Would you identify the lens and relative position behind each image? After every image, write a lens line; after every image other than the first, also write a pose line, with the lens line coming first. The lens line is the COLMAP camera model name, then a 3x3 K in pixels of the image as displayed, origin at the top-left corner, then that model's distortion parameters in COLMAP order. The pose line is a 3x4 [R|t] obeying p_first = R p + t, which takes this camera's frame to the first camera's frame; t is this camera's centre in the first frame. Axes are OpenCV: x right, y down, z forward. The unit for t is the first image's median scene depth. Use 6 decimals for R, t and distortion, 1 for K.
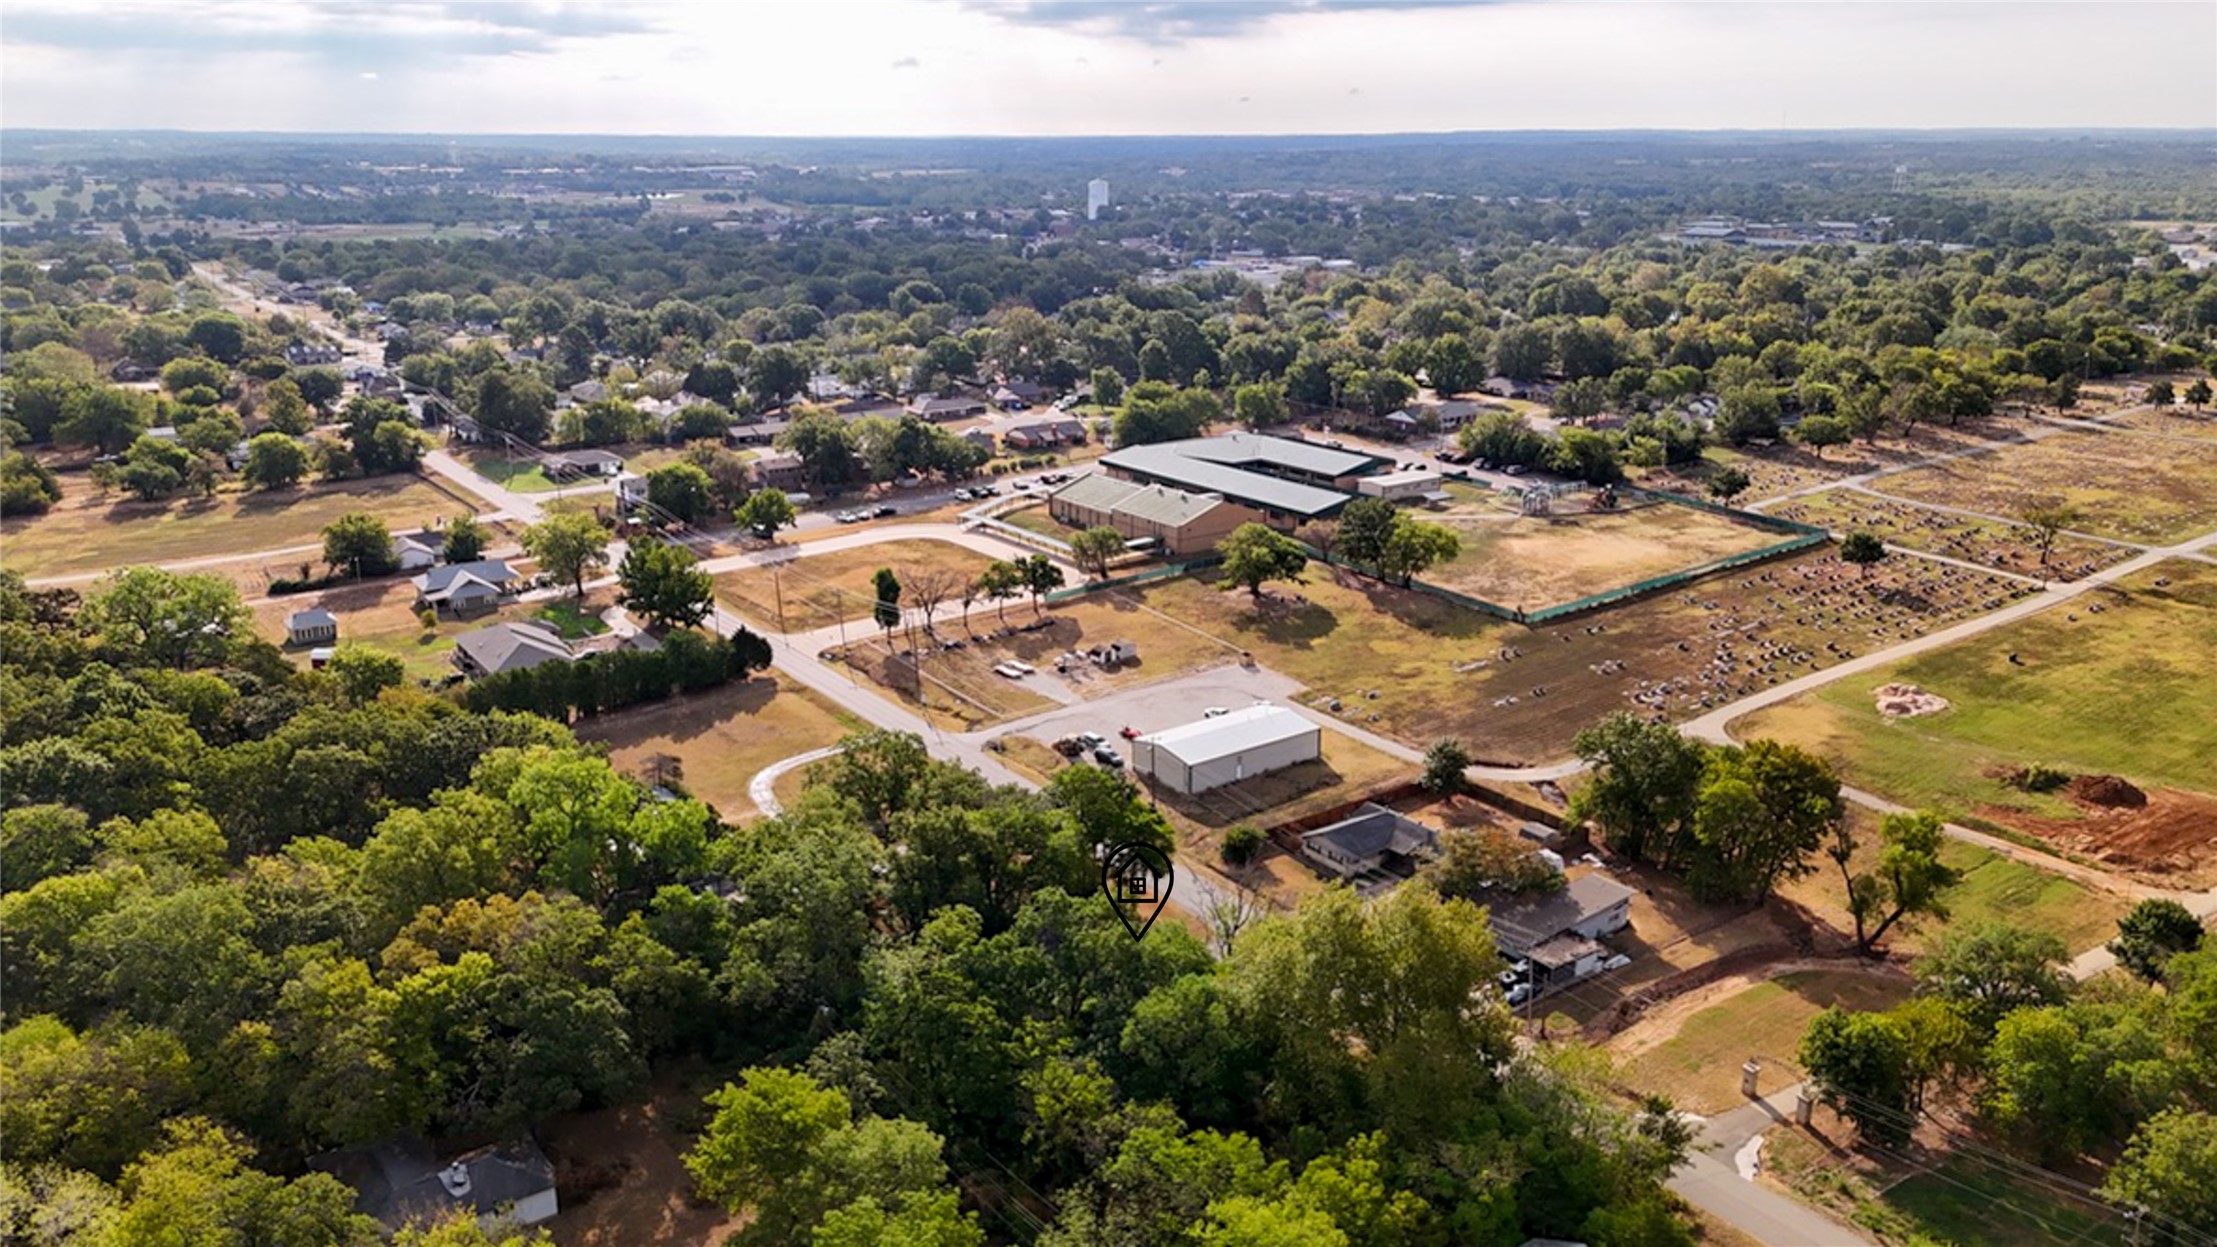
lens RADIAL K [[1616.9, 0, 1090.3], [0, 1616.9, 627.3], [0, 0, 1]] dist [0.091157, -0.151543]
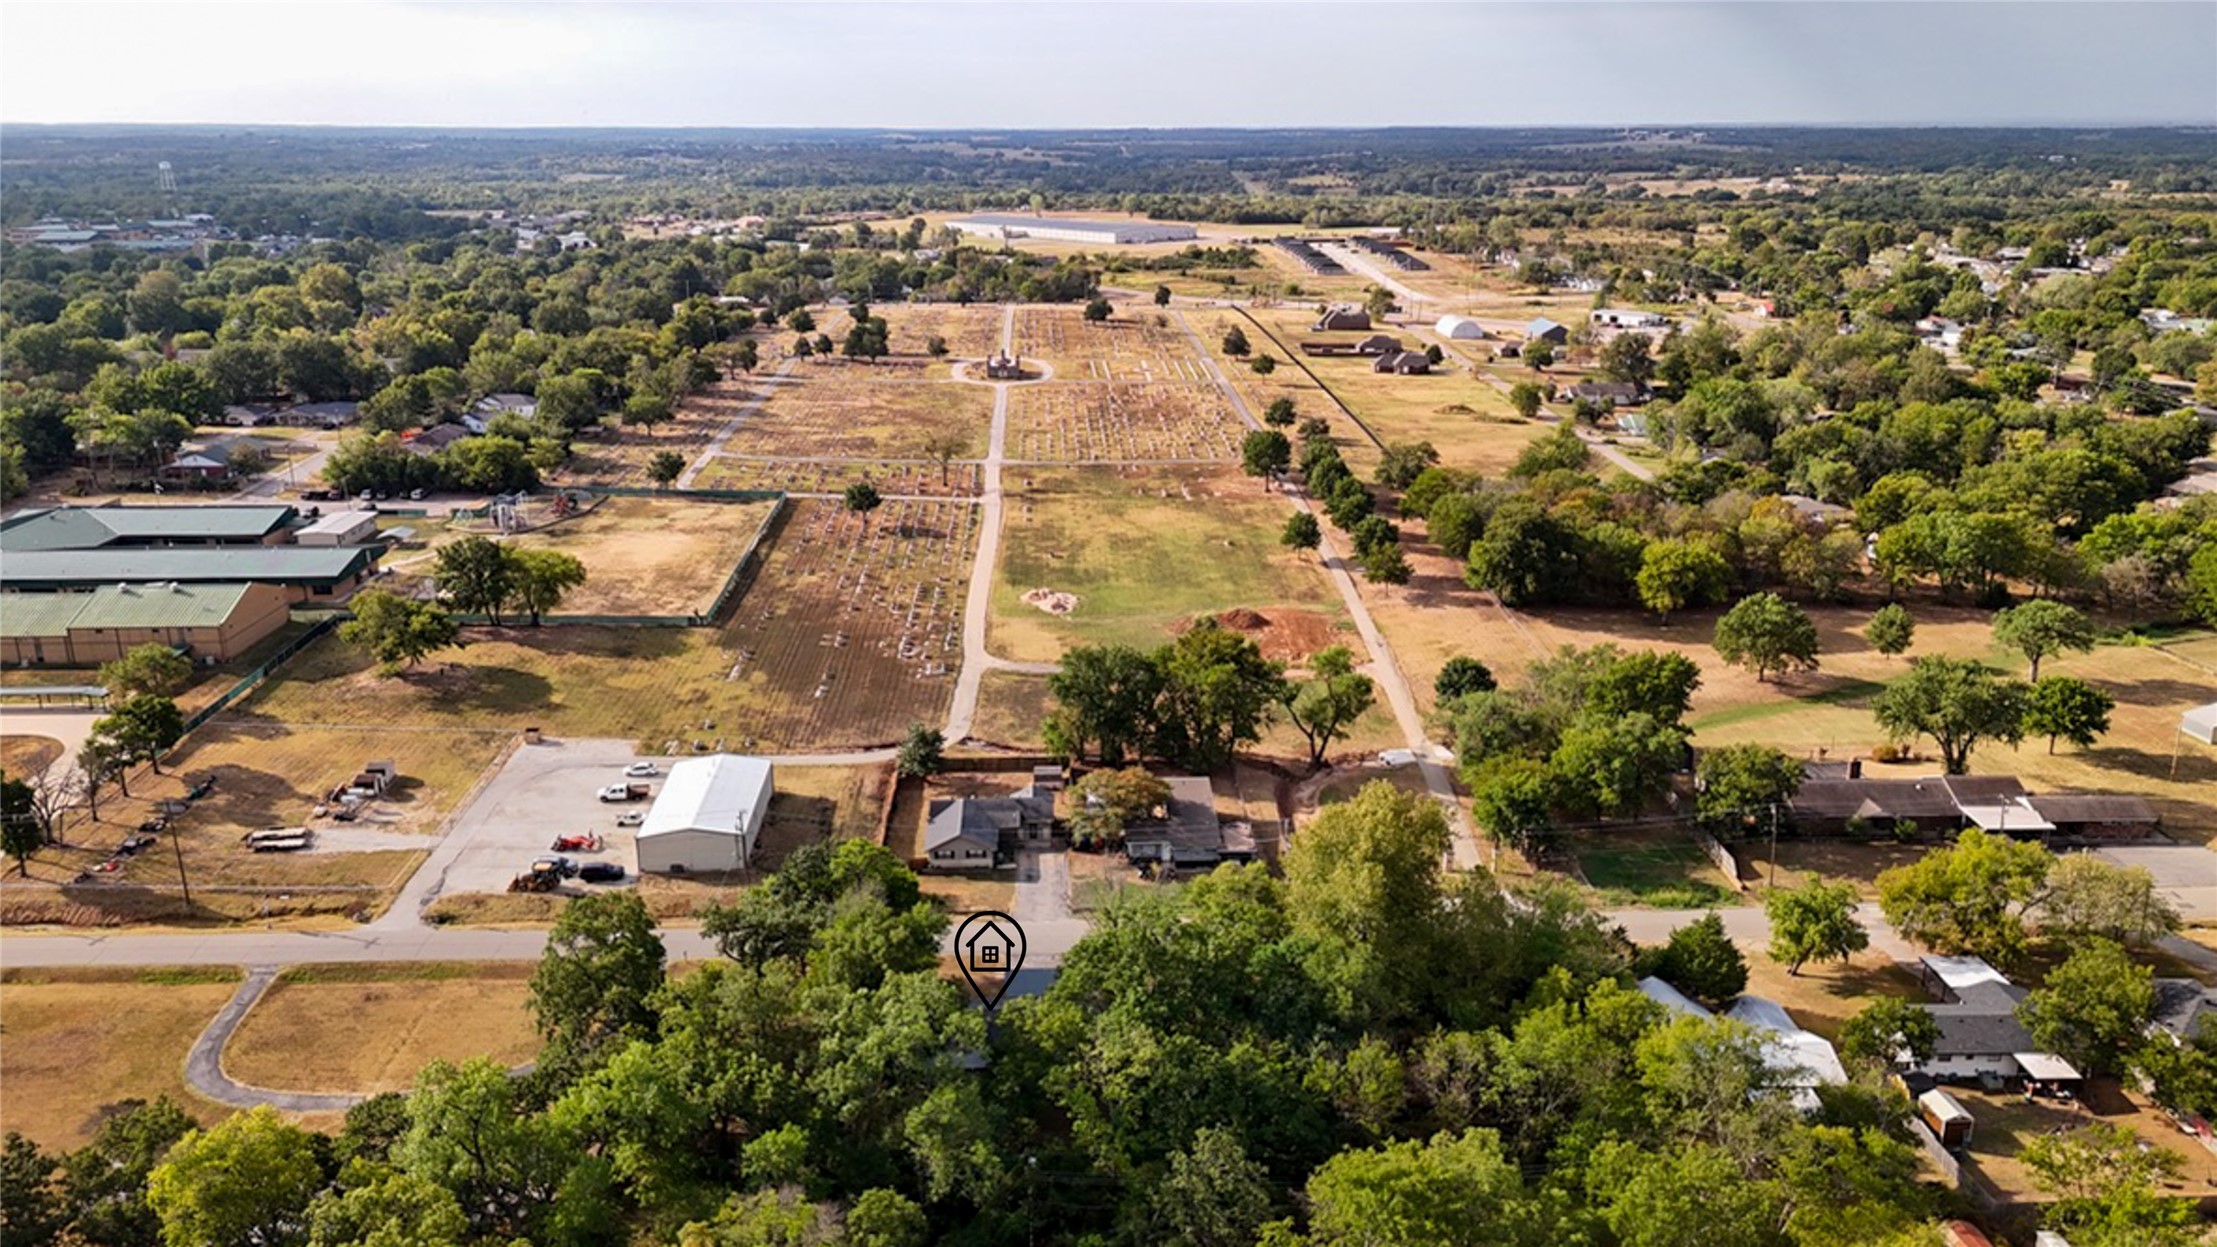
lens RADIAL K [[1616.9, 0, 1090.3], [0, 1616.9, 627.3], [0, 0, 1]] dist [0.091157, -0.151543]
pose [[0.554691, -0.239171, 0.796941, -0.384856], [0.237137, 0.963516, 0.124108, -0.067390], [-0.797549, 0.120143, 0.591170, 0.225405]]
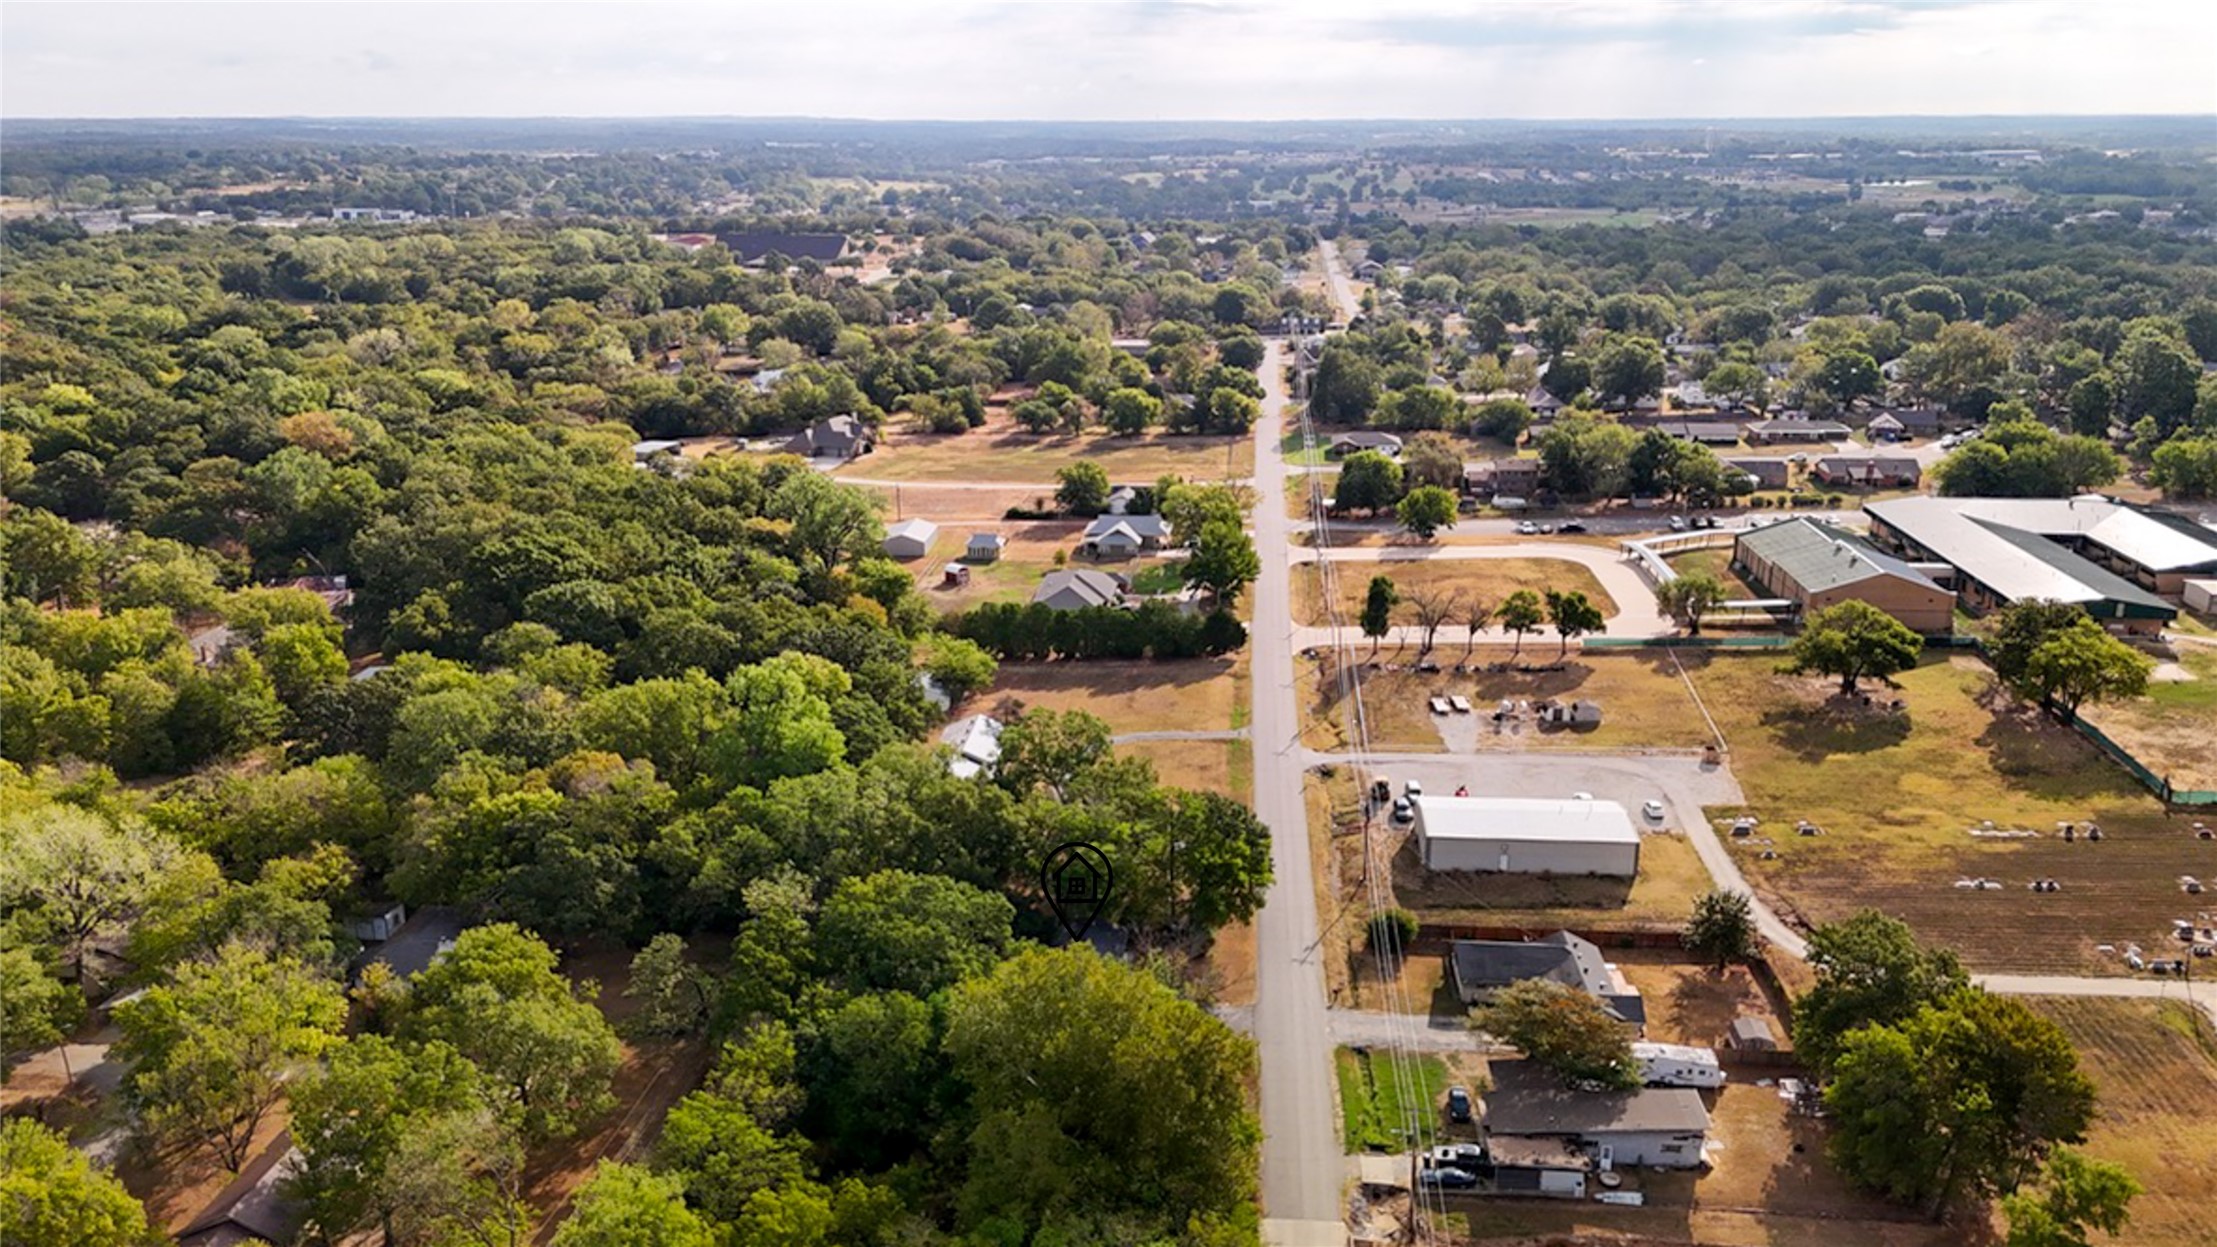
lens RADIAL K [[1639.6, 0, 1108.5], [0, 1639.6, 623.5], [0, 0, 1]] dist [0.080733, -0.087304]
pose [[0.762073, 0.183350, -0.620989, 0.346882], [-0.181863, 0.981074, 0.066486, -0.042486], [0.621426, 0.062268, 0.780994, 0.132610]]
